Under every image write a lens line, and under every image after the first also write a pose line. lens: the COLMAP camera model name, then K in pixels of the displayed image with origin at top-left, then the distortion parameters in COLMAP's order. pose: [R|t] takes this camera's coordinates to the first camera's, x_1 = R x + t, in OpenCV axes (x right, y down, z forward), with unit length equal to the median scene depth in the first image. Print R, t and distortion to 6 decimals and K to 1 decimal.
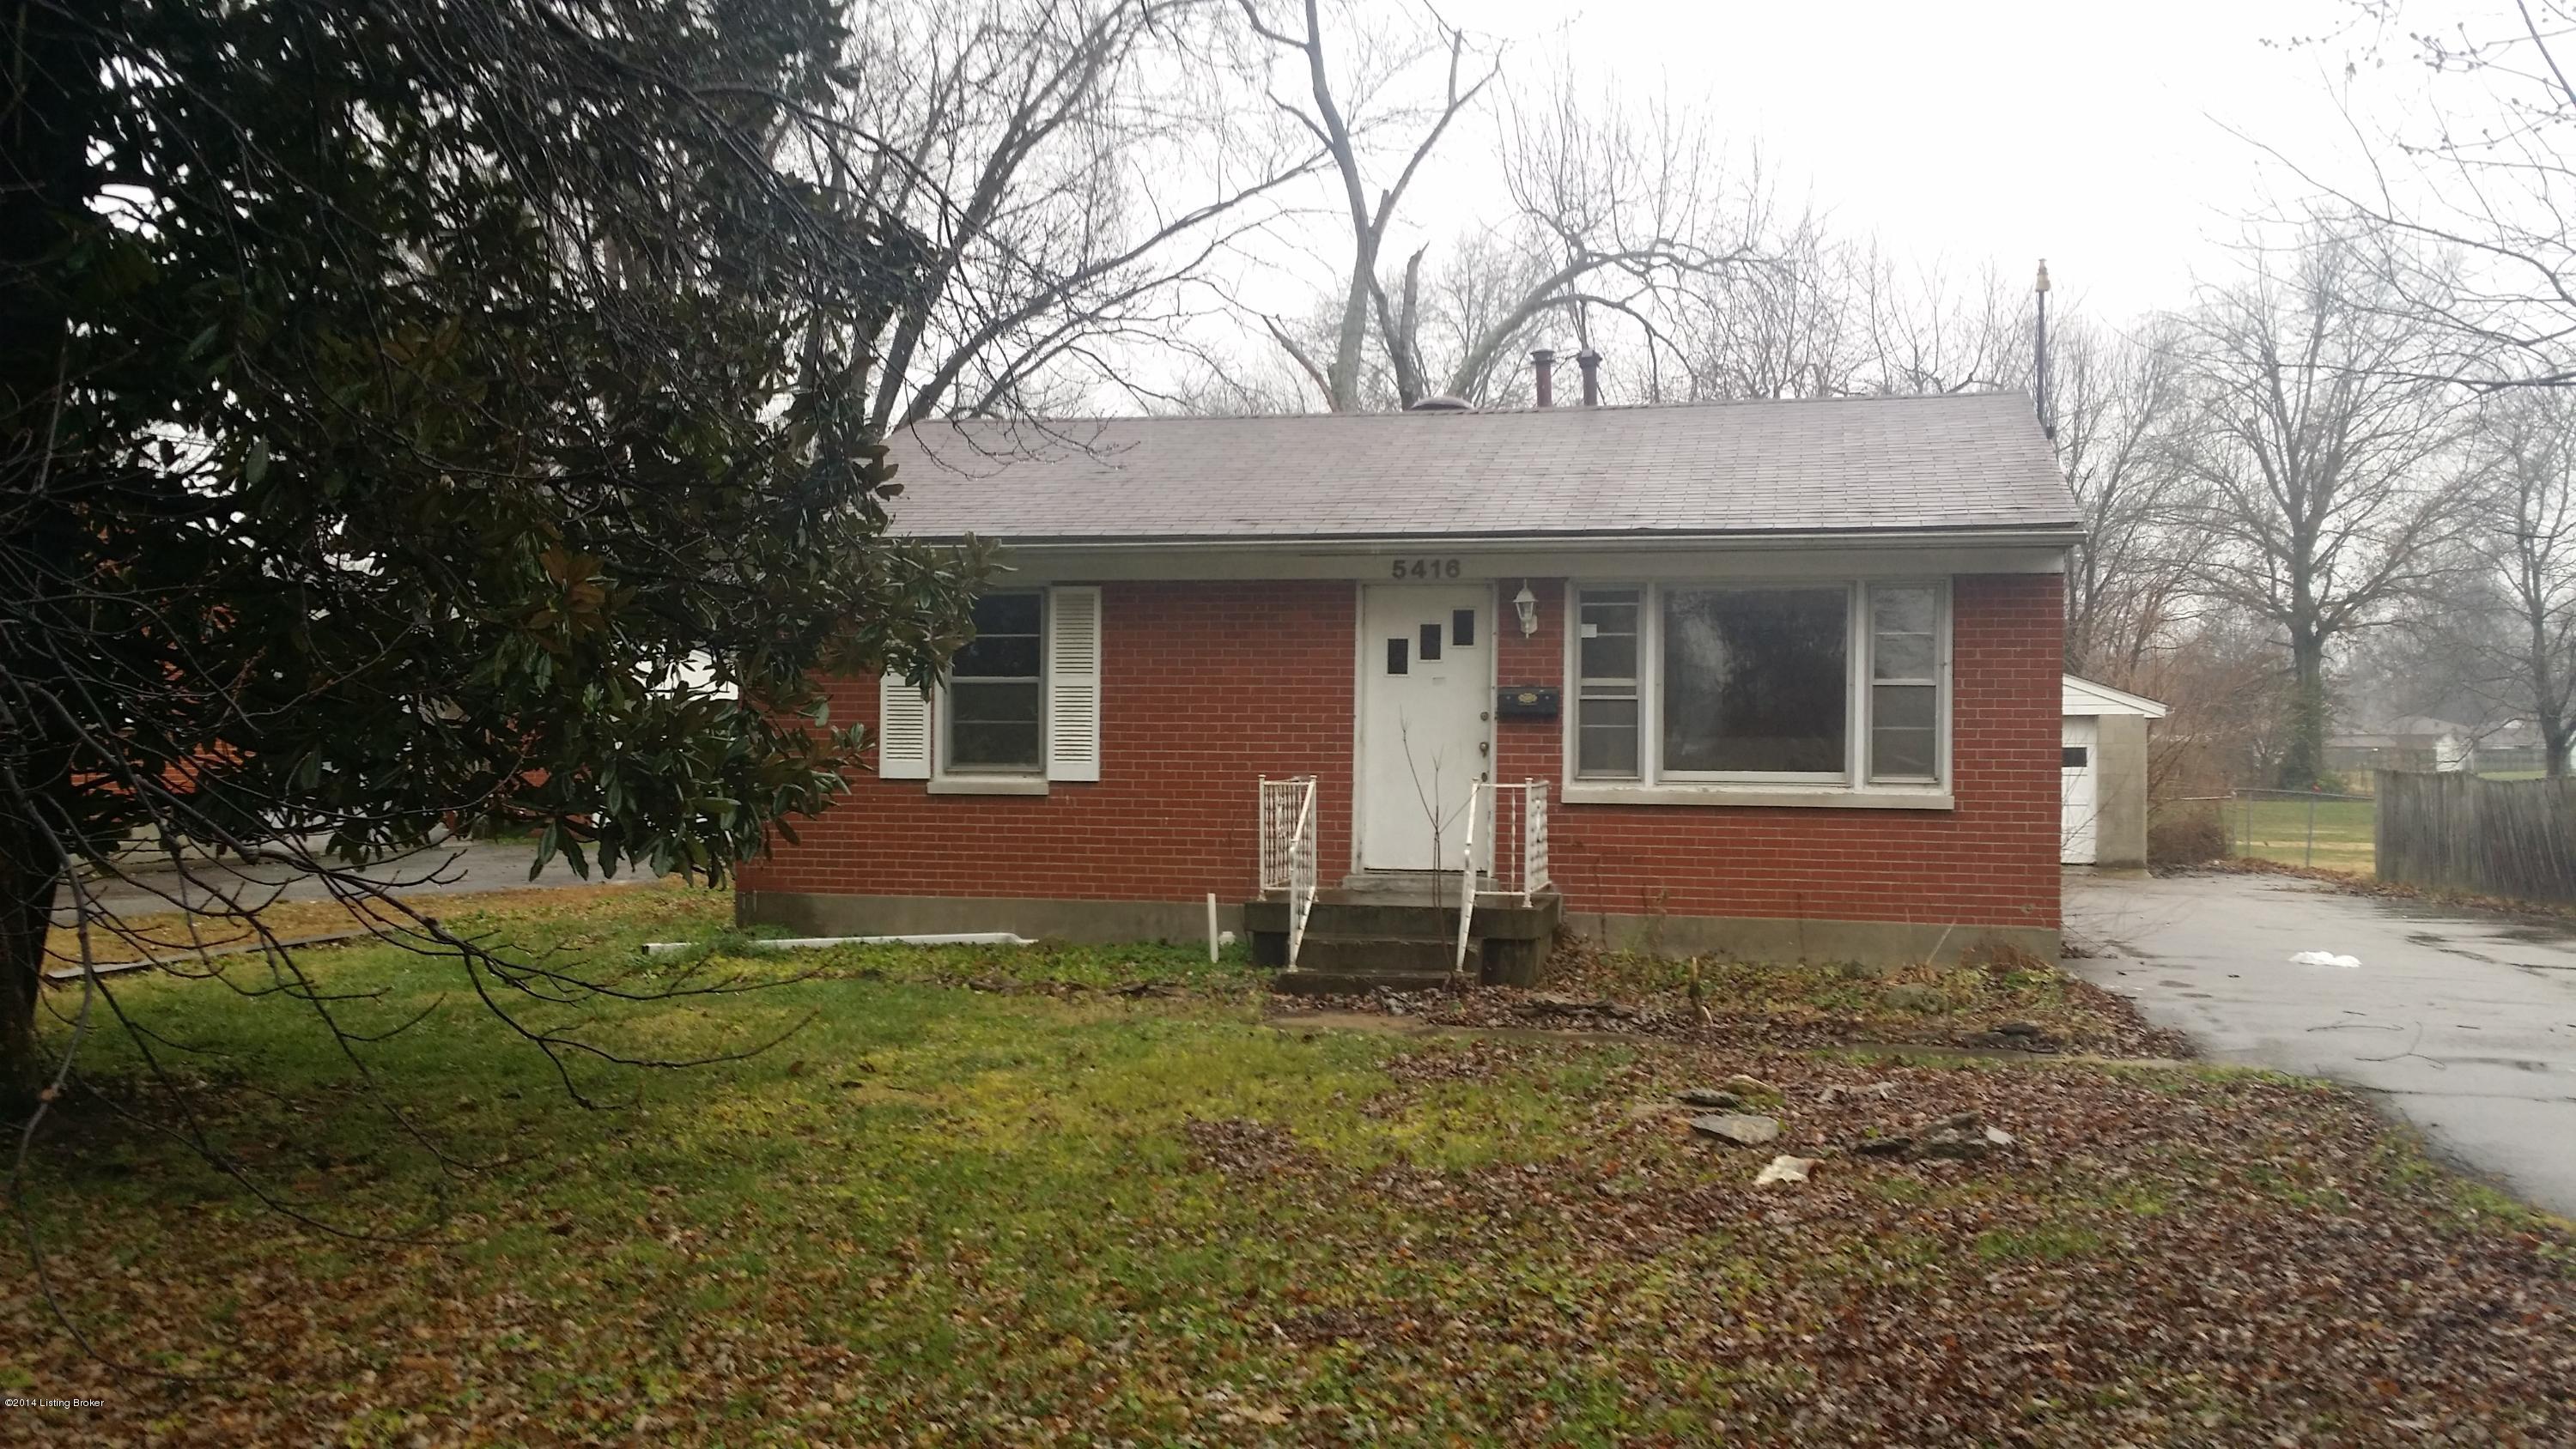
lens RADIAL K [[2261.1, 0, 1288.0], [0, 2261.1, 724.5], [0, 0, 1]] dist [0.100380, -0.193080]
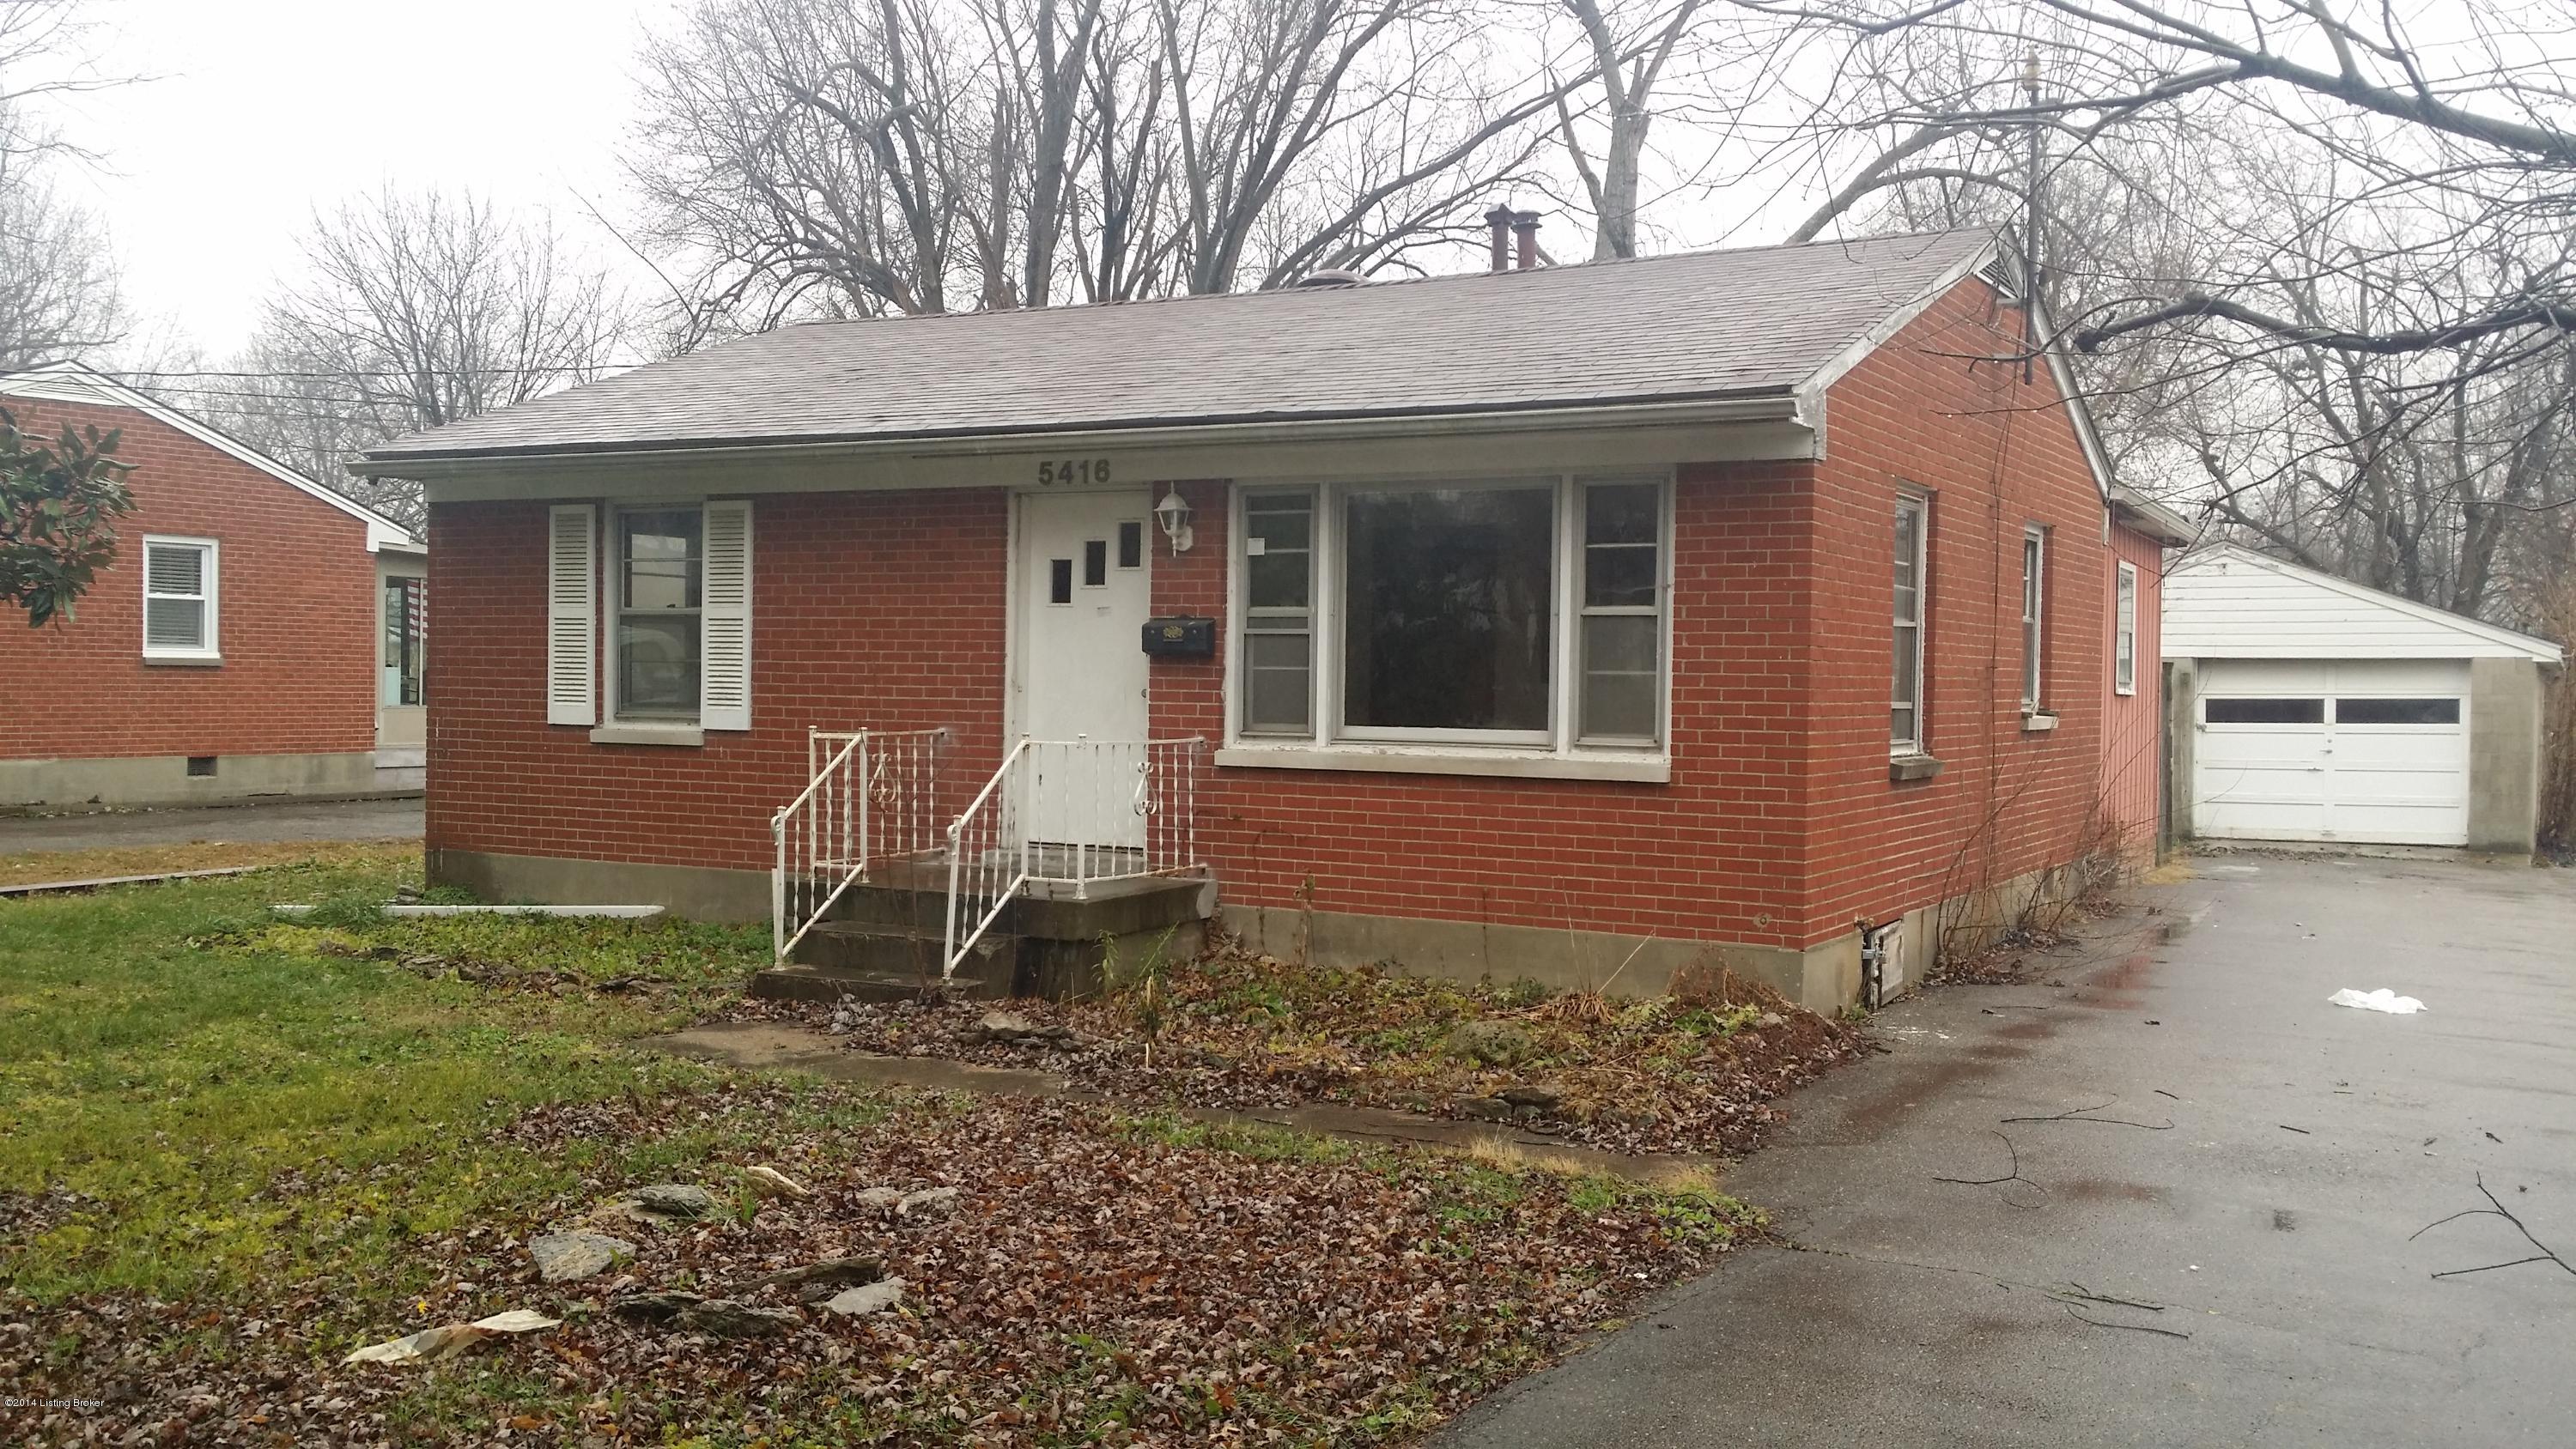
lens RADIAL K [[2261.1, 0, 1288.0], [0, 2261.1, 724.5], [0, 0, 1]] dist [0.100380, -0.193080]
pose [[0.959926, 0.011402, -0.280023, 0.362598], [-0.004395, 0.999662, 0.025640, 0.000015], [0.280220, -0.023382, 0.959651, 0.248705]]
